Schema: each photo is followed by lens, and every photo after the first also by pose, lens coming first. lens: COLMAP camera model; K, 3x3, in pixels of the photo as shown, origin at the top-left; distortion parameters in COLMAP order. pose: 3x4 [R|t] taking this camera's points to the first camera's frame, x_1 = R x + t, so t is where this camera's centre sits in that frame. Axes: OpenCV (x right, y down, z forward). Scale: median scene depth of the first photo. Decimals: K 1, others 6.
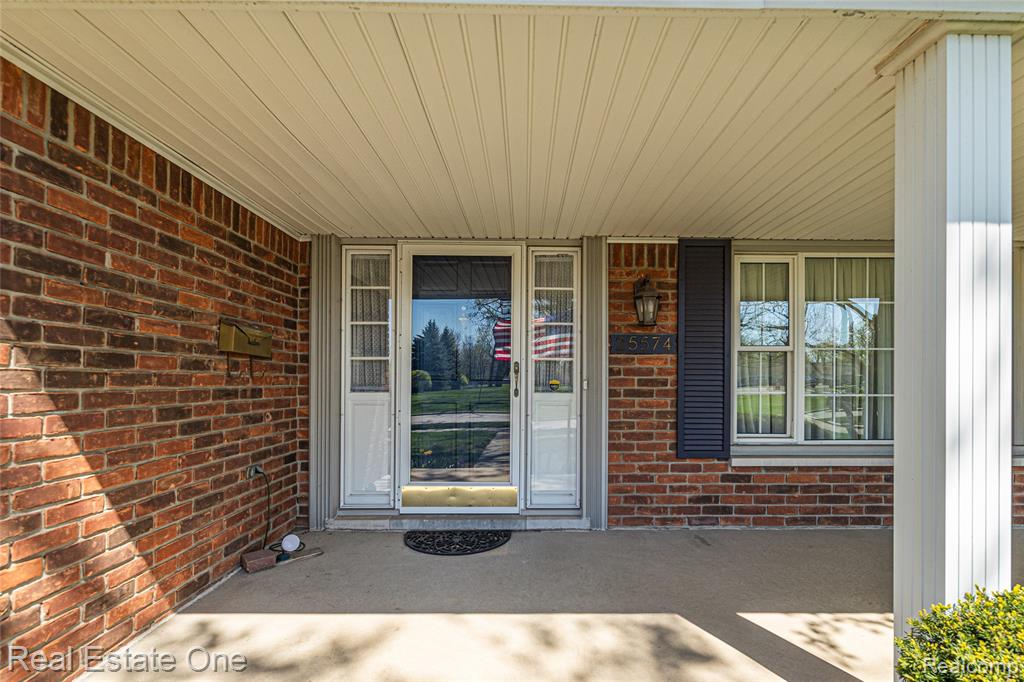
lens RADIAL K [[455.2, 0, 561.1], [0, 455.2, 379.5], [0, 0, 1]] dist [0.002632, 0.000702]
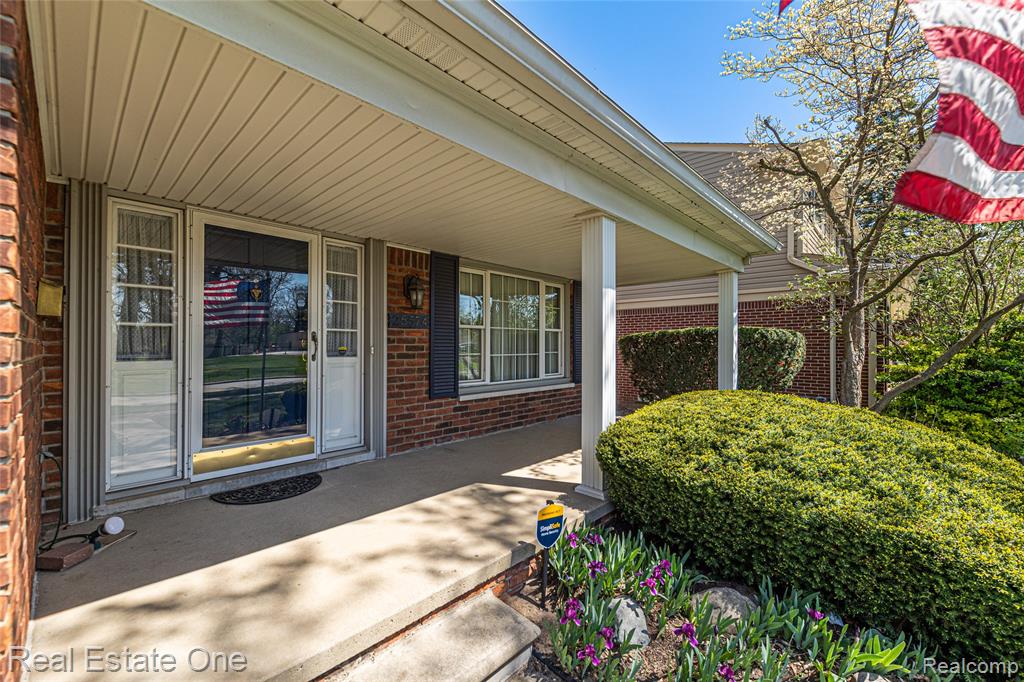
lens RADIAL K [[412.6, 0, 508.1], [0, 412.6, 343.9], [0, 0, 1]] dist [0.007048, -0.002953]
pose [[0.706845, 0.000536, 0.707368, -0.510470], [0.000510, 0.999999, -0.001268, -0.005513], [-0.707368, 0.001257, 0.706844, -0.125959]]
